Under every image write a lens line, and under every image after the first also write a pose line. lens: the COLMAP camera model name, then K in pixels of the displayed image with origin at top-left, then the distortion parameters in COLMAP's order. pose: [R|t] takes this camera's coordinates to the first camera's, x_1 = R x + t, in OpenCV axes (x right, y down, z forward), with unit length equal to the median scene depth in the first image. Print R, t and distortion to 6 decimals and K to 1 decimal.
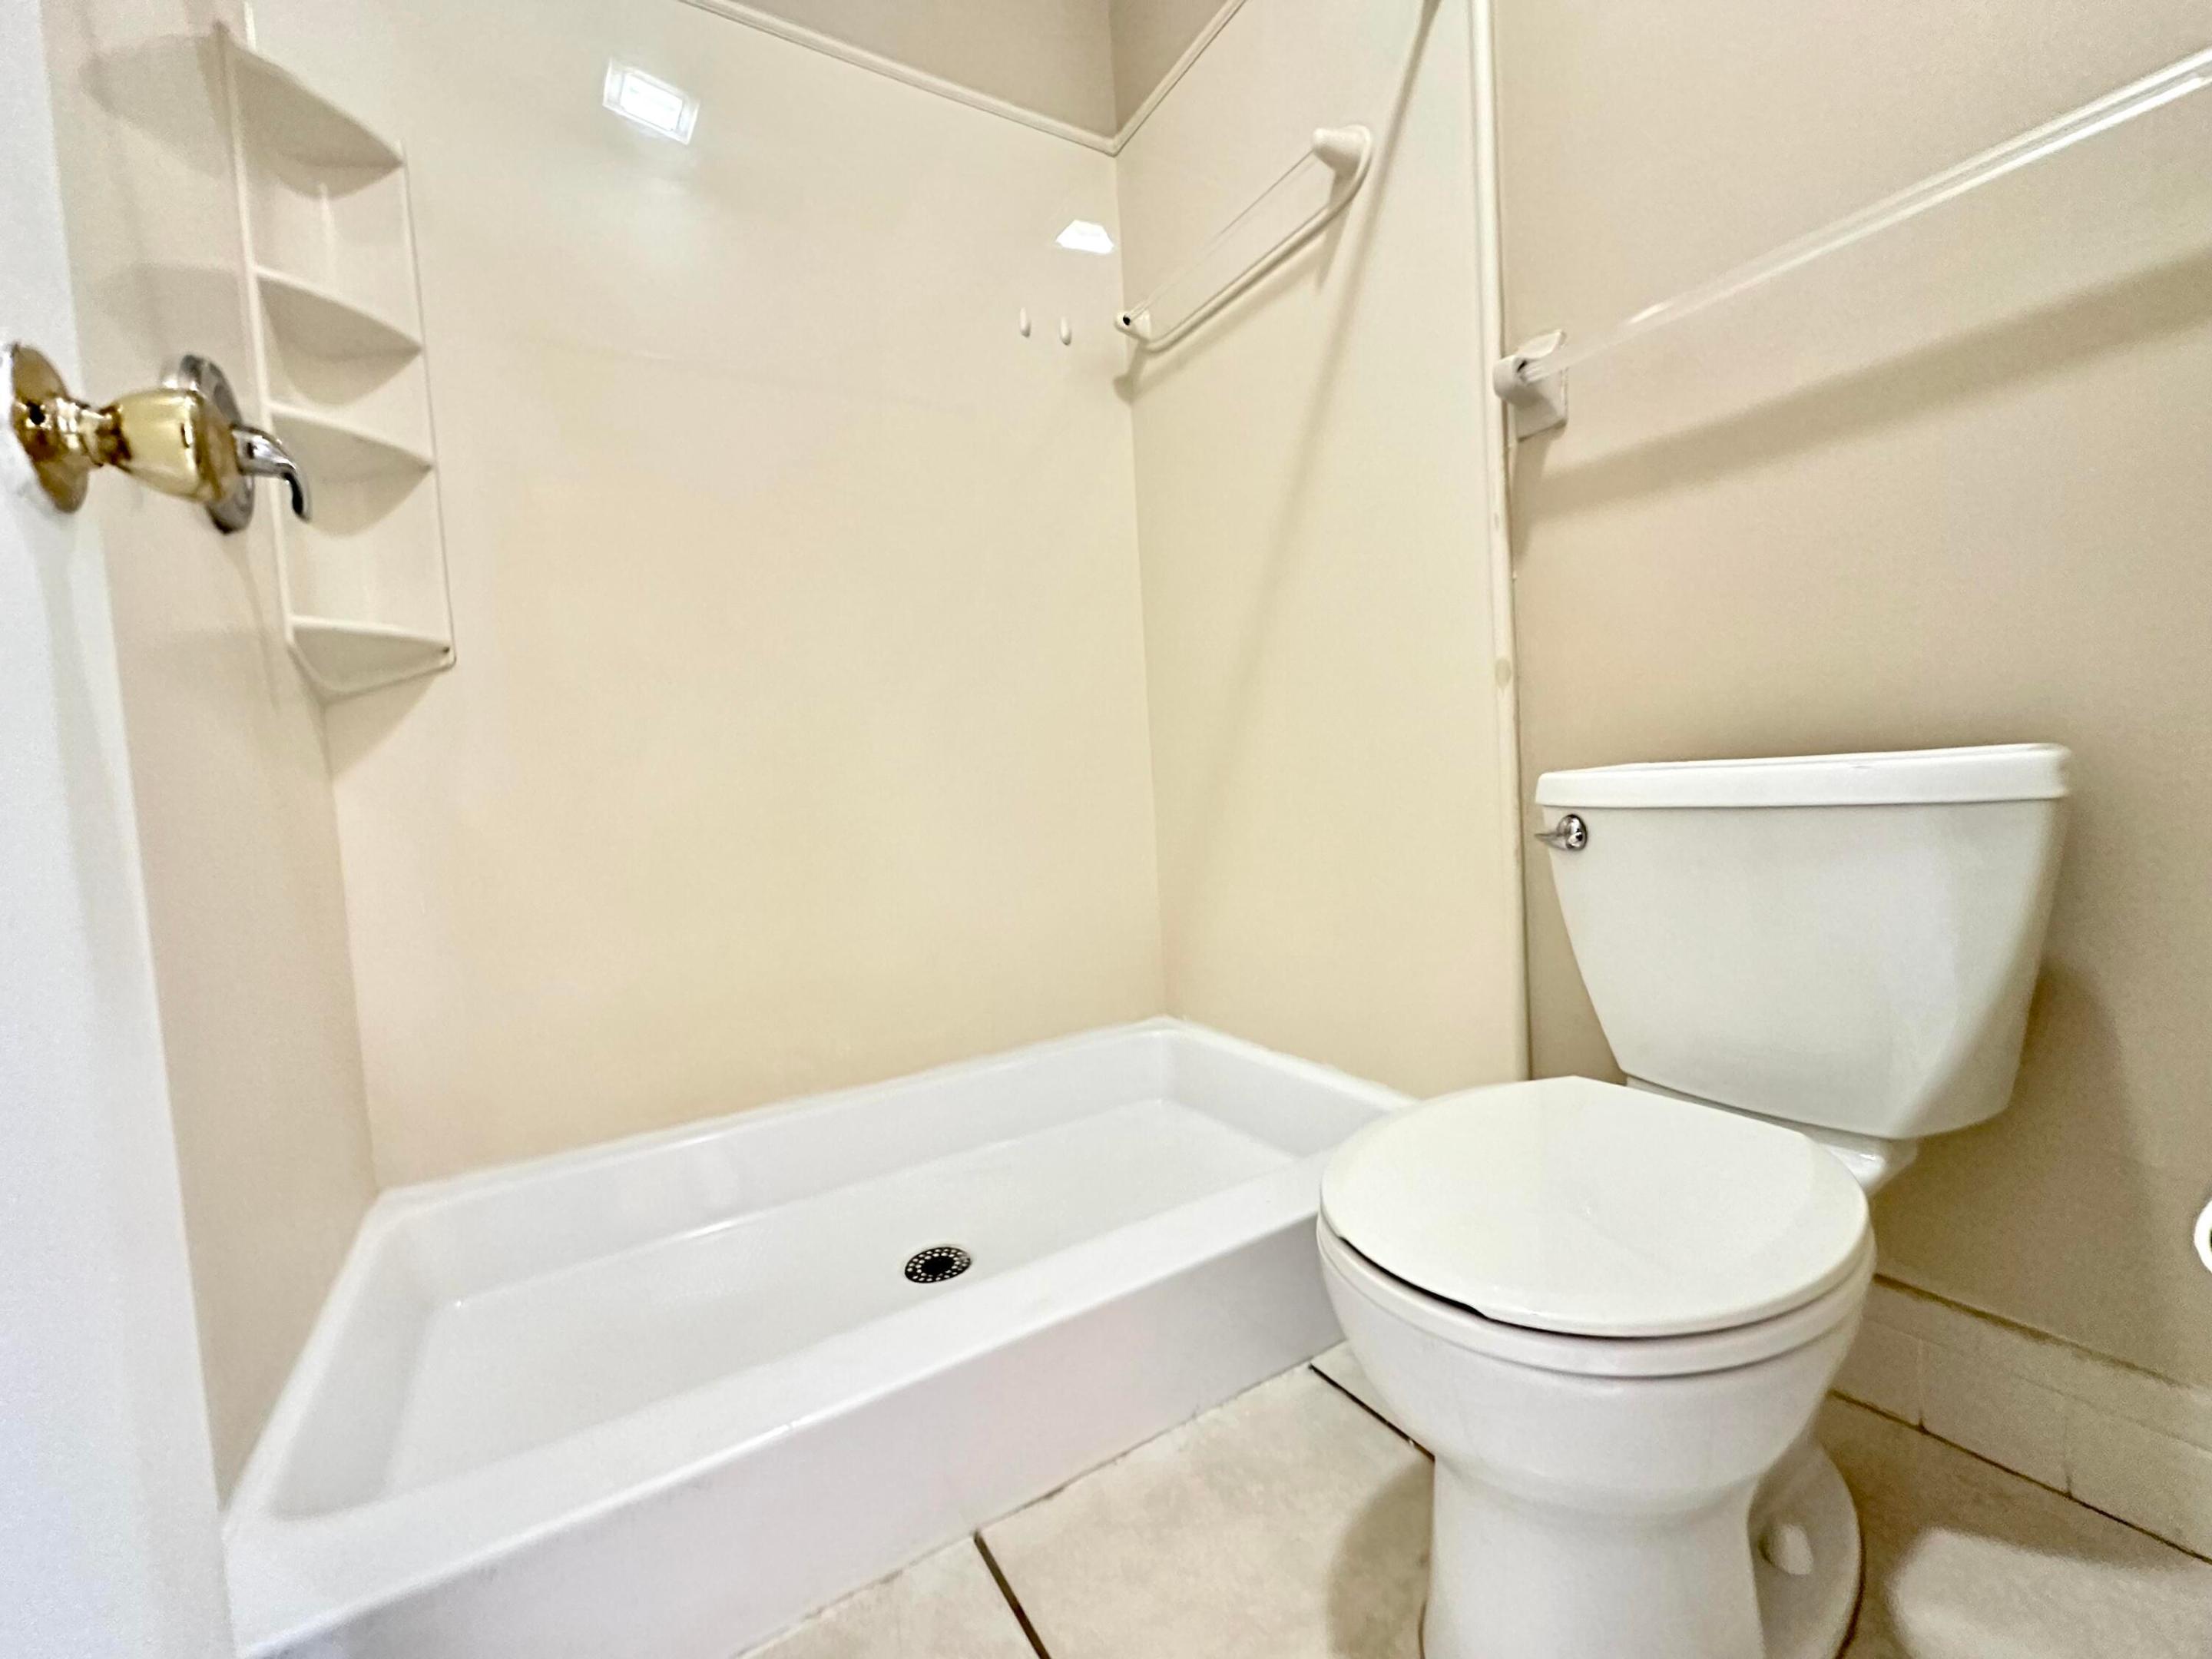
lens RADIAL K [[879.1, 0, 1106.0], [0, 879.1, 829.5], [0, 0, 1]] dist [-0.007607, -0.000393]
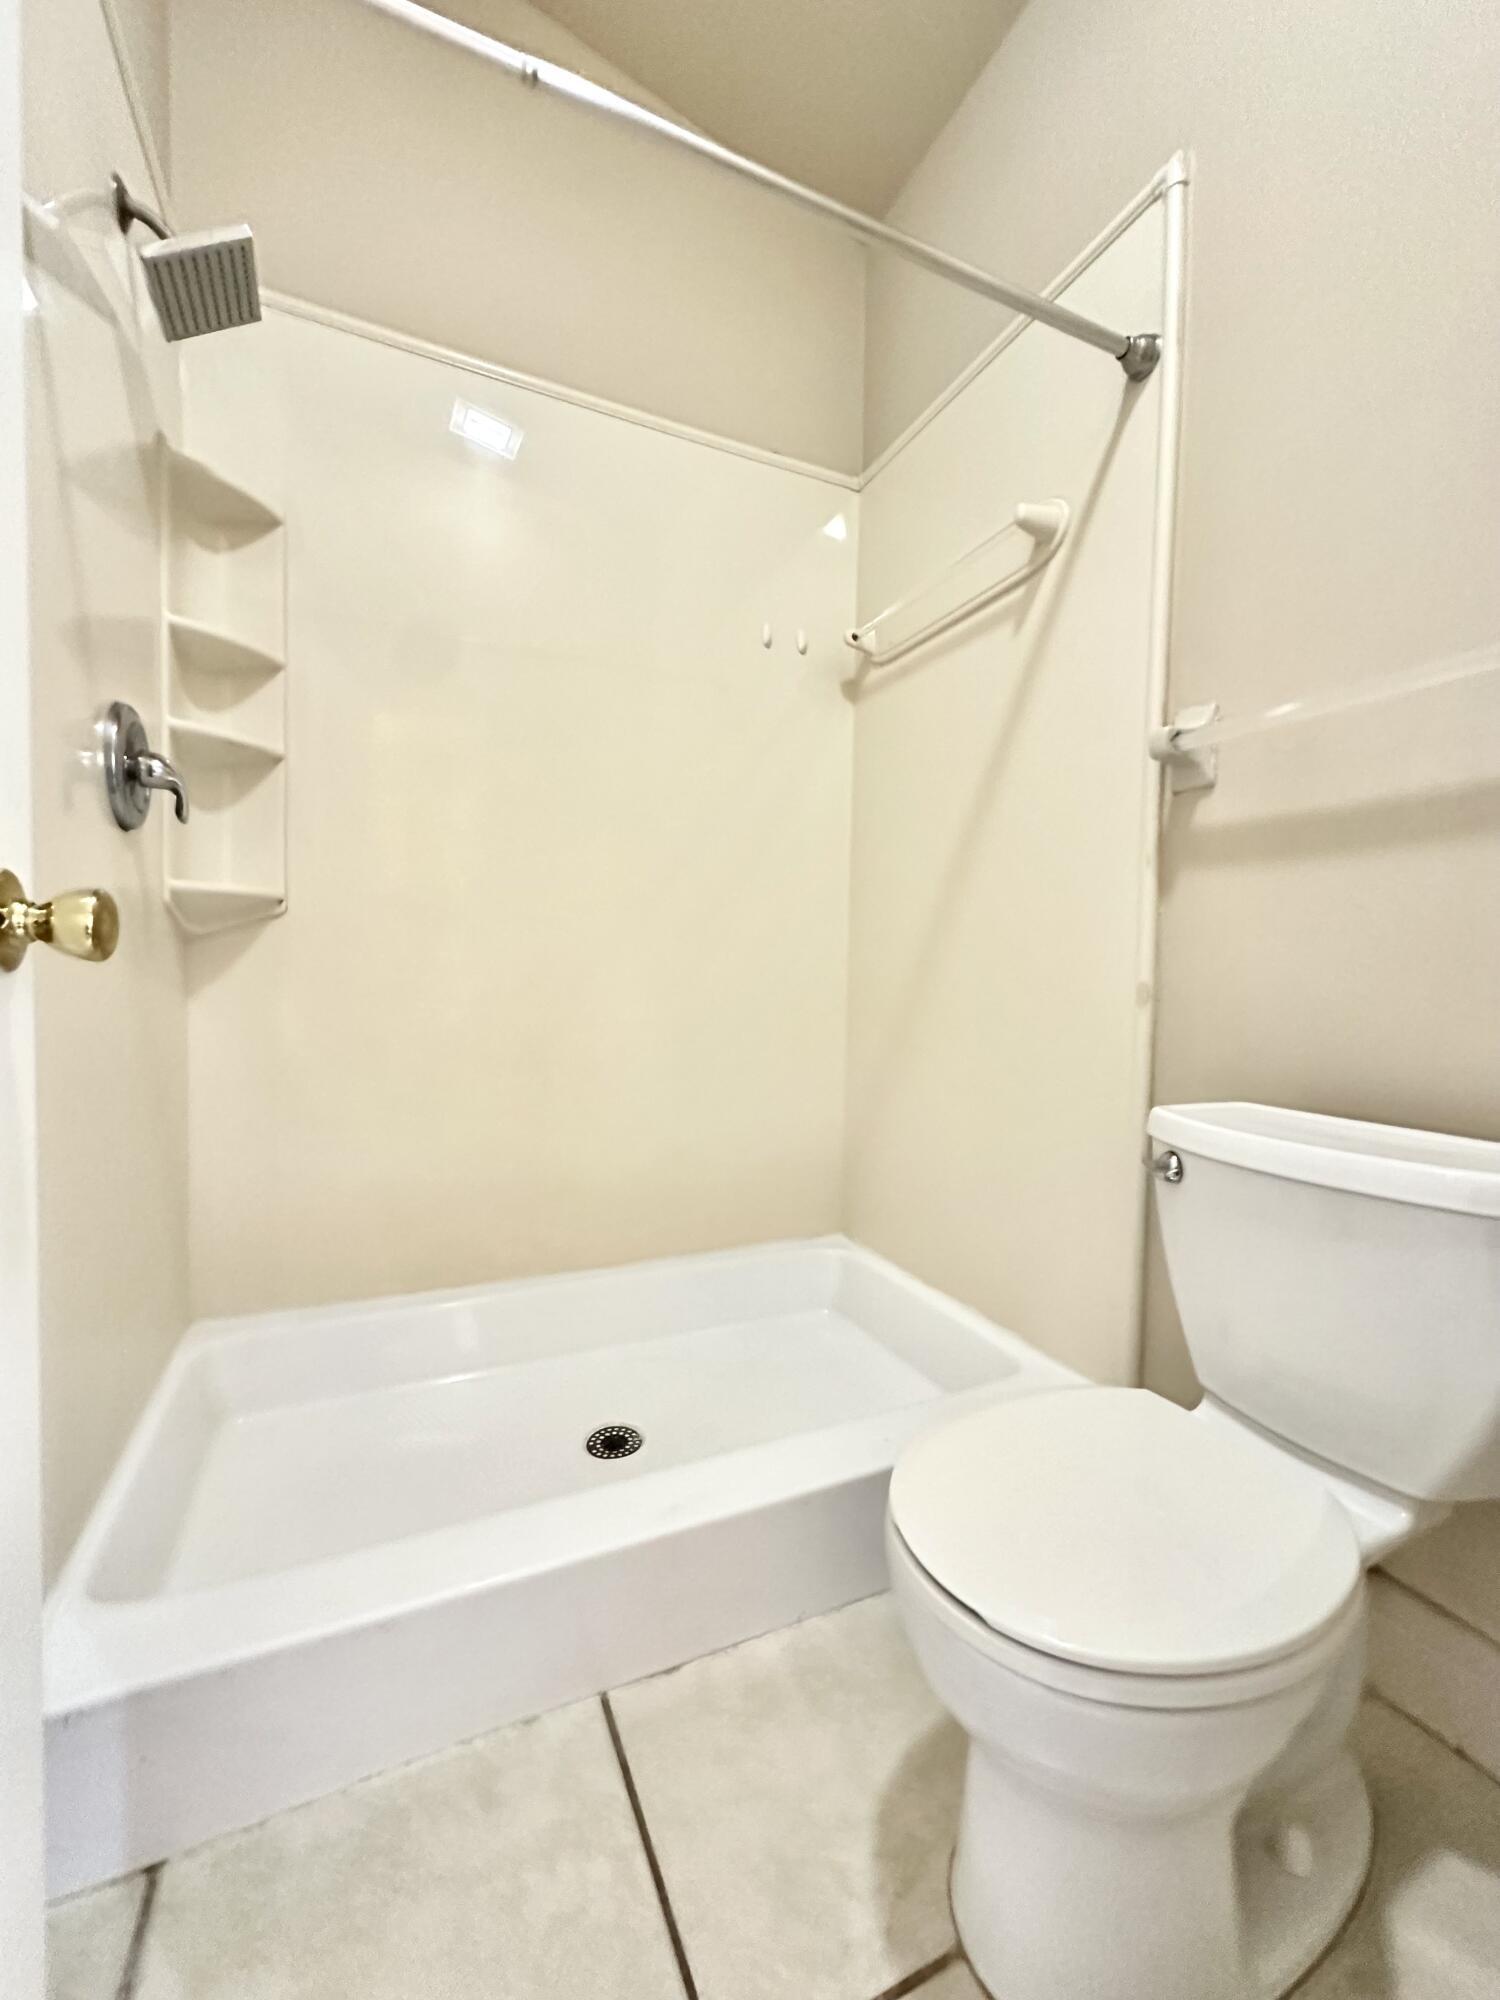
lens RADIAL K [[794.9, 0, 755.0], [0, 794.9, 992.7], [0, 0, 1]] dist [-0.007607, -0.000393]
pose [[0.989979, 0.084633, -0.113042, 0.078481], [-0.086411, 0.996200, -0.010921, -0.136476], [0.111688, 0.020580, 0.993530, -0.071825]]
